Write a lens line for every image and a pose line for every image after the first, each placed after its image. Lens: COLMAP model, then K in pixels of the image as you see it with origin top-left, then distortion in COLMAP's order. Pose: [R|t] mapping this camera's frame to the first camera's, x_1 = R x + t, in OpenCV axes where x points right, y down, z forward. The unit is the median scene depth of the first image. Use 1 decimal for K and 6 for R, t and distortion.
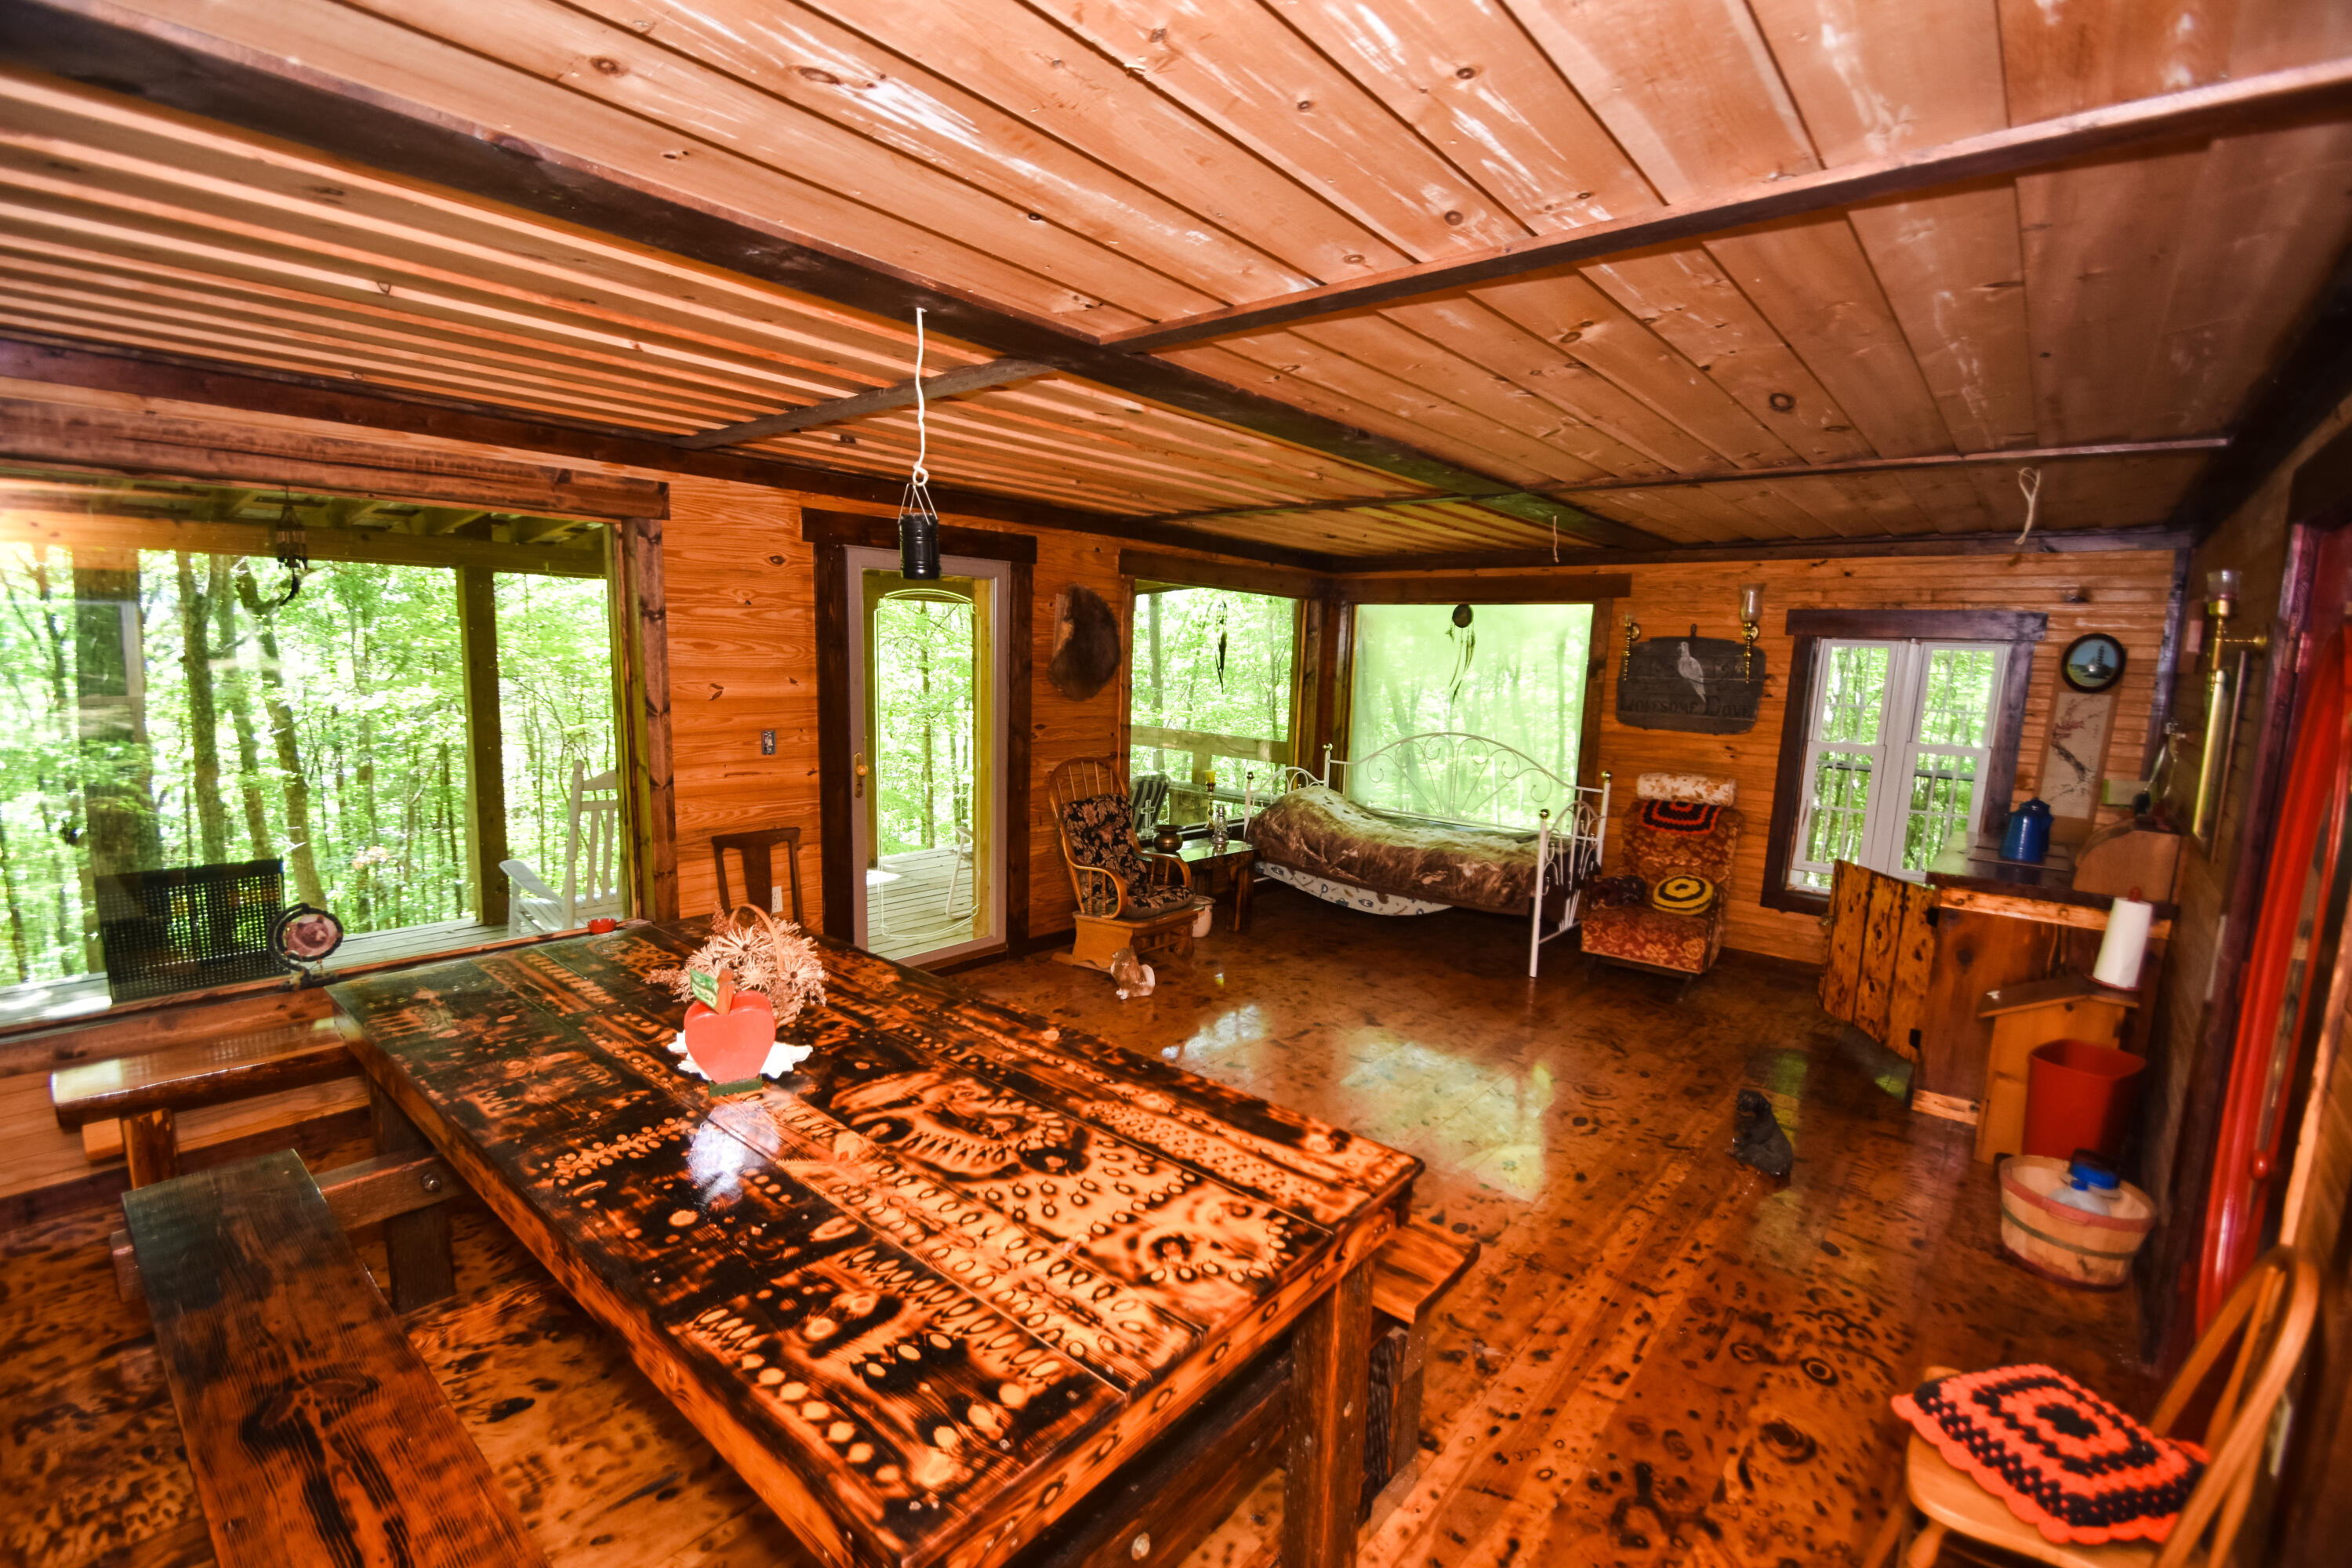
lens RADIAL K [[1026.5, 0, 1173.9], [0, 1026.5, 813.1], [0, 0, 1]] dist [0.010106, -0.011149]
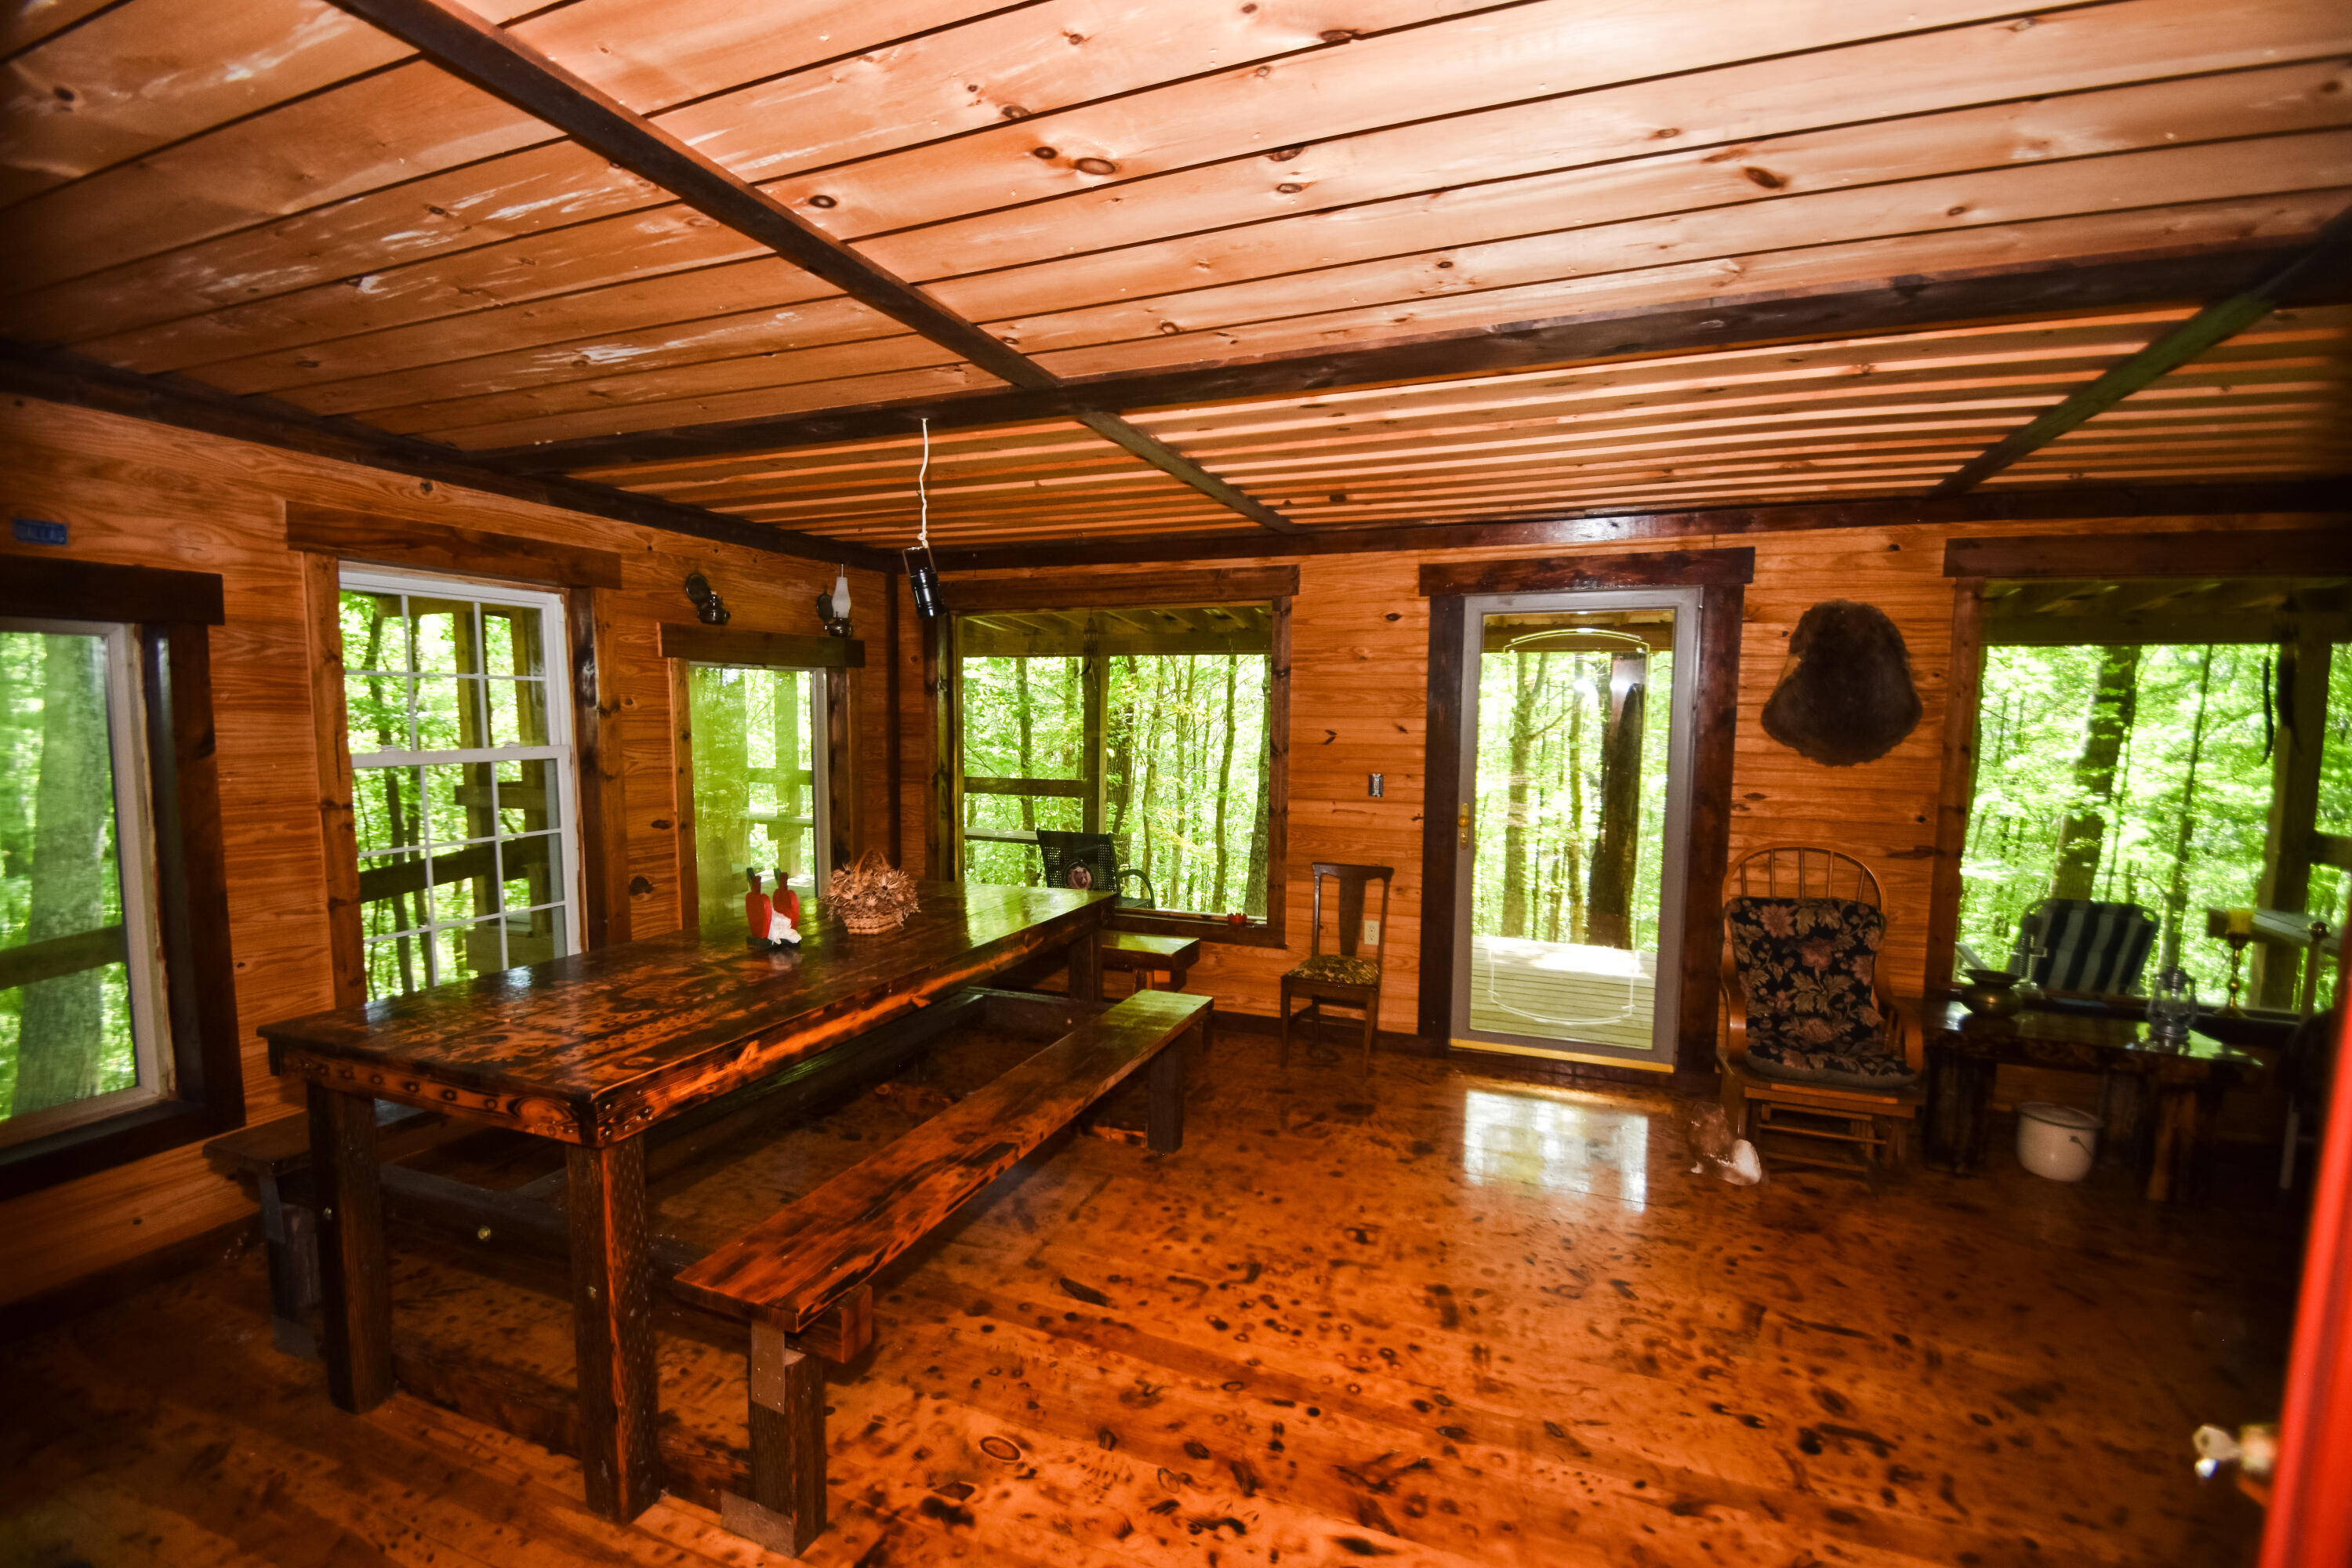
lens RADIAL K [[1026.5, 0, 1173.9], [0, 1026.5, 813.1], [0, 0, 1]] dist [0.010106, -0.011149]
pose [[0.320679, 0.063798, -0.945037, 0.845753], [-0.149911, 0.988572, 0.015868, -0.038477], [0.935250, 0.136583, 0.326579, 0.686381]]
